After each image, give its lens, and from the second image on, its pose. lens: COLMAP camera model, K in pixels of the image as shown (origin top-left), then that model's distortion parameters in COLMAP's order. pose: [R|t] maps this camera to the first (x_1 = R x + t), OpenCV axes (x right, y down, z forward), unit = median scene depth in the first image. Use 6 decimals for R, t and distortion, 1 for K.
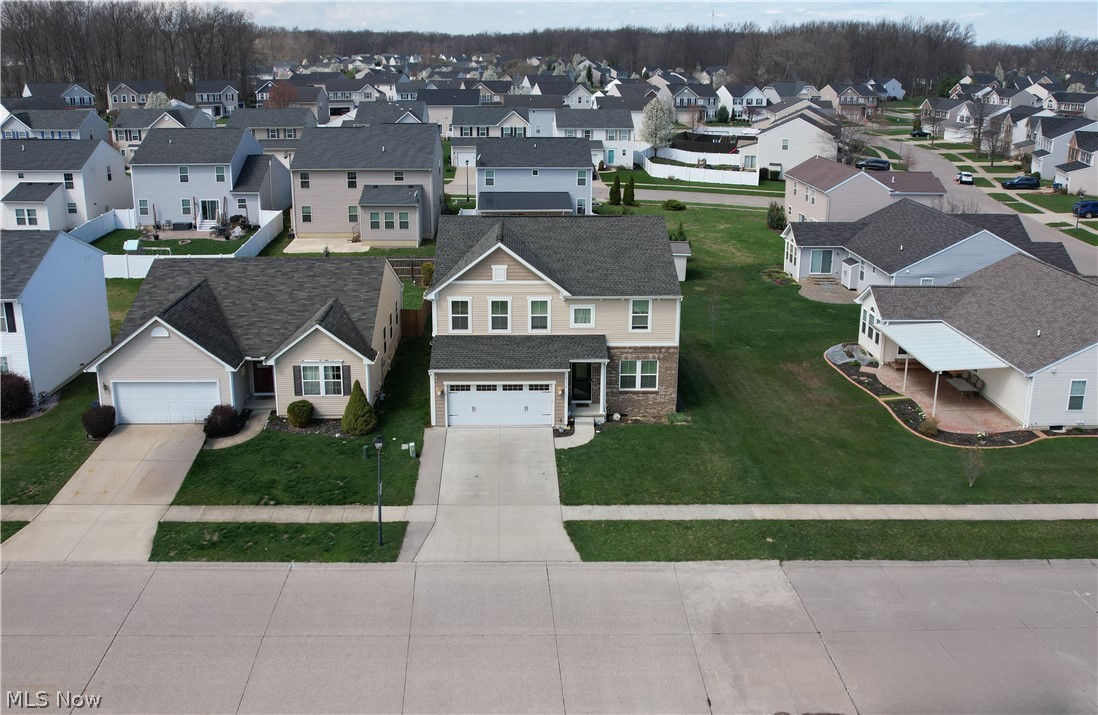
lens RADIAL K [[863.9, 0, 532.1], [0, 863.9, 217.5], [0, 0, 1]] dist [-0.030356, -0.003560]
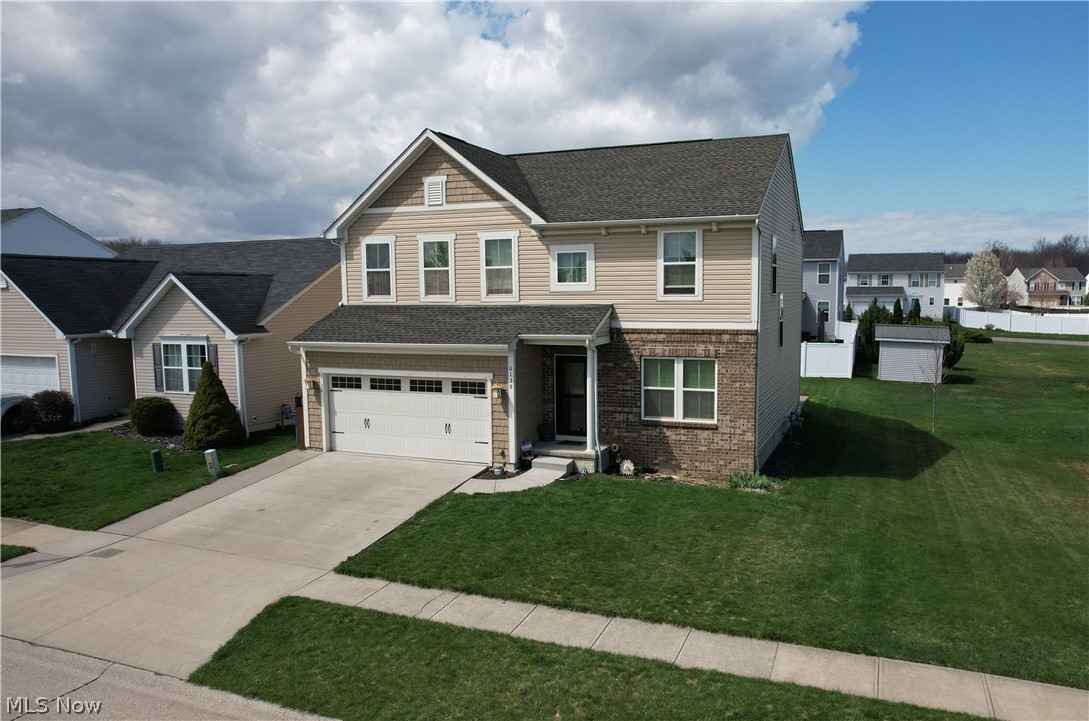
lens RADIAL K [[787.6, 0, 582.0], [0, 787.6, 366.2], [0, 0, 1]] dist [-0.052466, 0.027852]
pose [[0.923507, 0.025495, -0.382732, 0.250344], [-0.063271, 0.994246, -0.086440, 0.215434], [0.378326, 0.104044, 0.919807, 0.564409]]
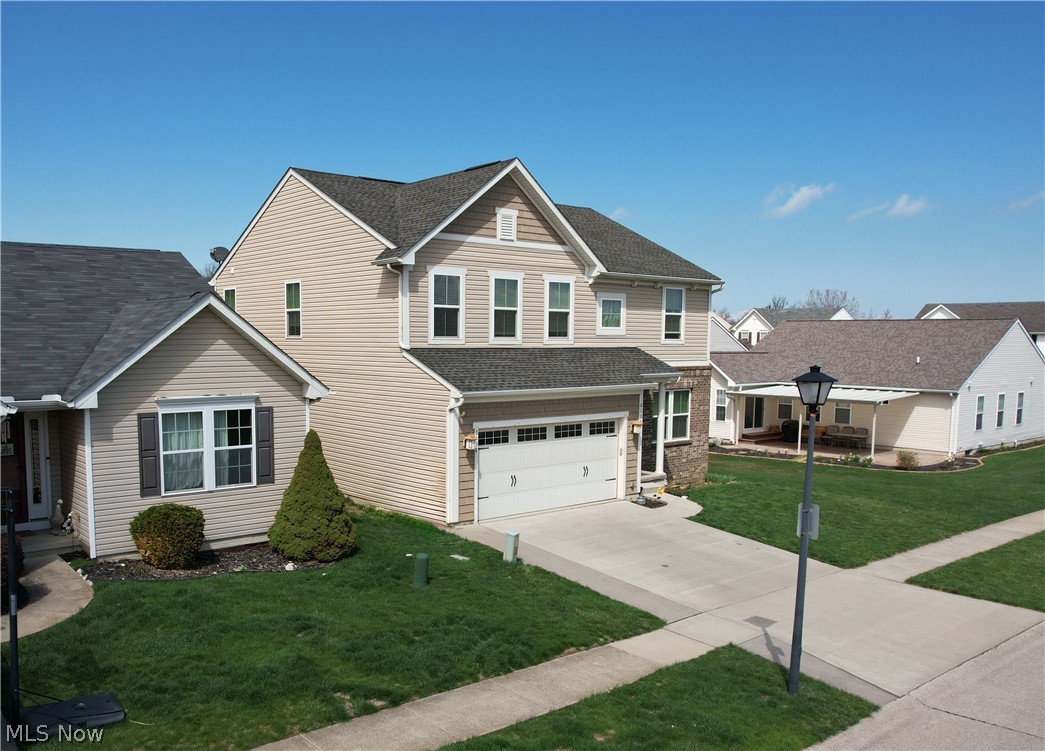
lens RADIAL K [[887.2, 0, 446.9], [0, 887.2, 418.7], [0, 0, 1]] dist [-0.036770, -0.013943]
pose [[0.800874, -0.054191, 0.596376, -0.392122], [0.113971, 0.991487, -0.062957, 0.209583], [-0.587887, 0.118390, 0.800233, 0.593550]]
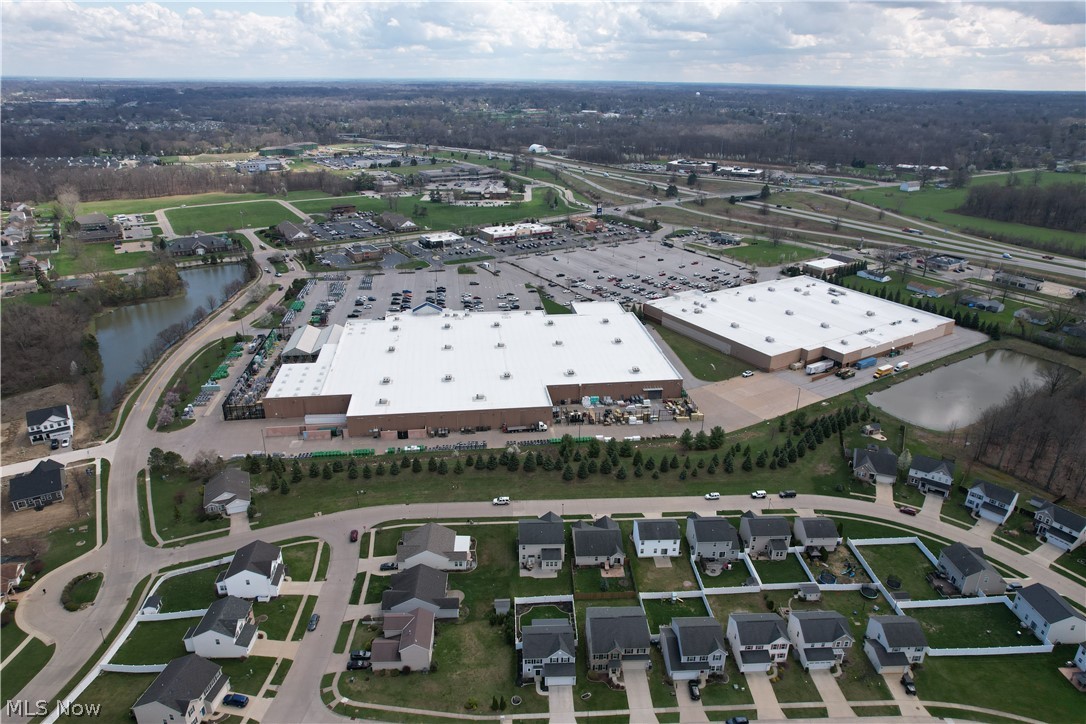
lens RADIAL K [[701.3, 0, 551.2], [0, 701.3, 364.2], [0, 0, 1]] dist [-0.056594, 0.039381]
pose [[-0.999480, -0.008888, -0.030994, 0.110143], [-0.024645, 0.830399, 0.556625, -3.338021], [0.020790, 0.557099, -0.830186, 4.259269]]
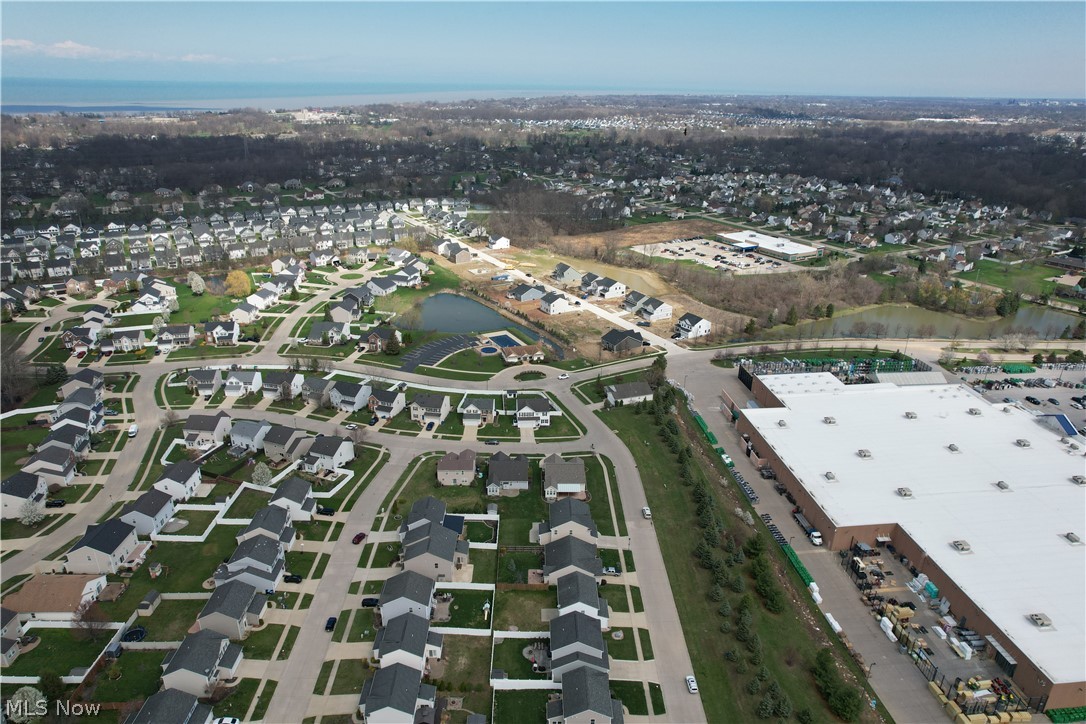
lens RADIAL K [[701.3, 0, 549.0], [0, 701.3, 360.6], [0, 0, 1]] dist [-0.056594, 0.039381]
pose [[0.008030, -0.384234, 0.923201, -3.930302], [0.173630, 0.909742, 0.377122, -2.701930], [-0.984778, 0.157267, 0.074020, 0.745949]]
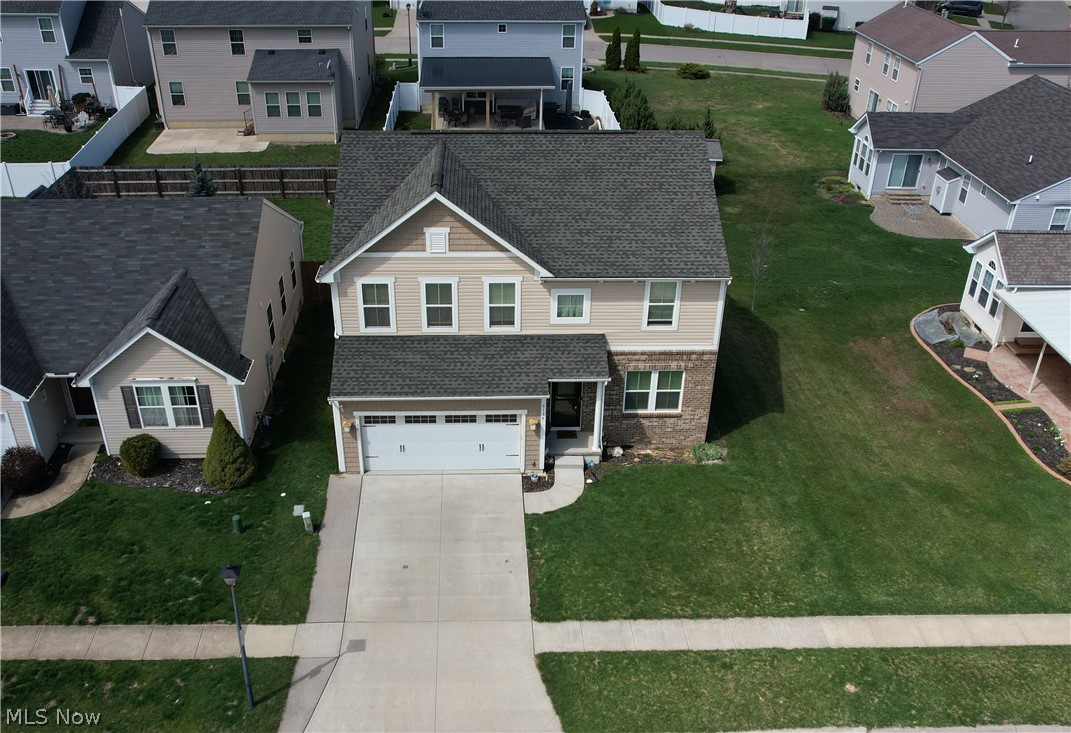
lens RADIAL K [[986.3, 0, 510.9], [0, 986.3, 417.9], [0, 0, 1]] dist [-0.038089, 0.000000]
pose [[0.999975, -0.000161, 0.007107, 0.009780], [-0.002304, 0.938437, 0.345443, -0.058727], [-0.006725, -0.345451, 0.938413, 0.292906]]
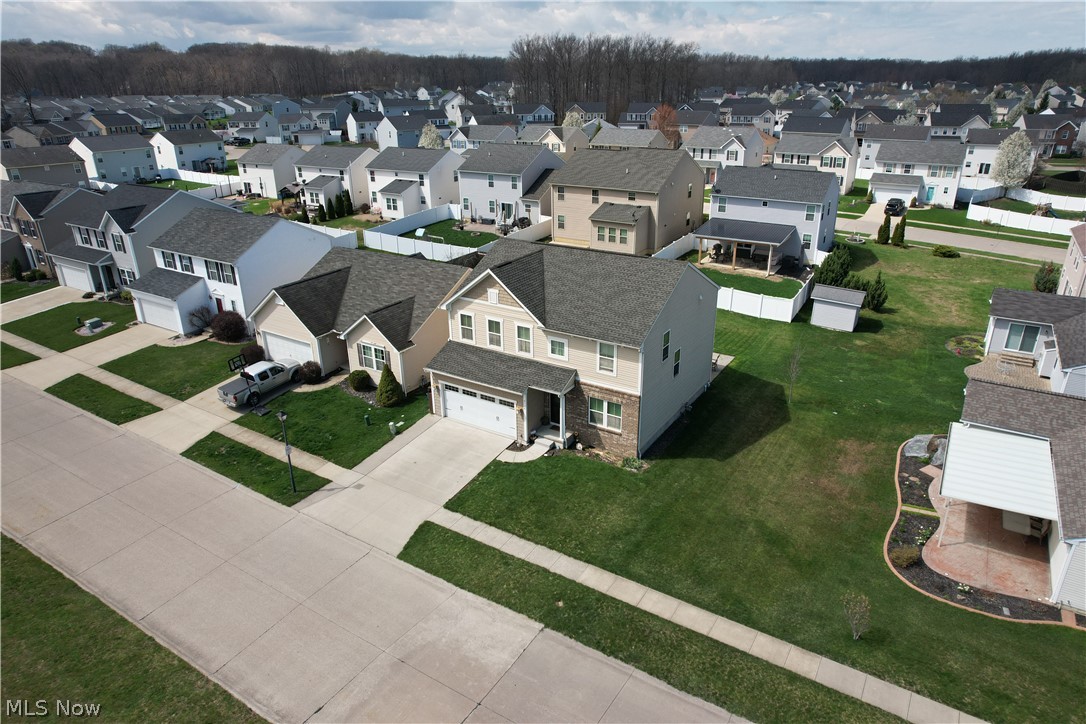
lens RADIAL K [[701.3, 0, 551.5], [0, 701.3, 337.9], [0, 0, 1]] dist [-0.056594, 0.039381]
pose [[0.835959, 0.184642, -0.516798, 0.495114], [-0.095128, 0.976199, 0.194900, -0.065590], [0.540485, -0.113766, 0.833627, 0.278361]]
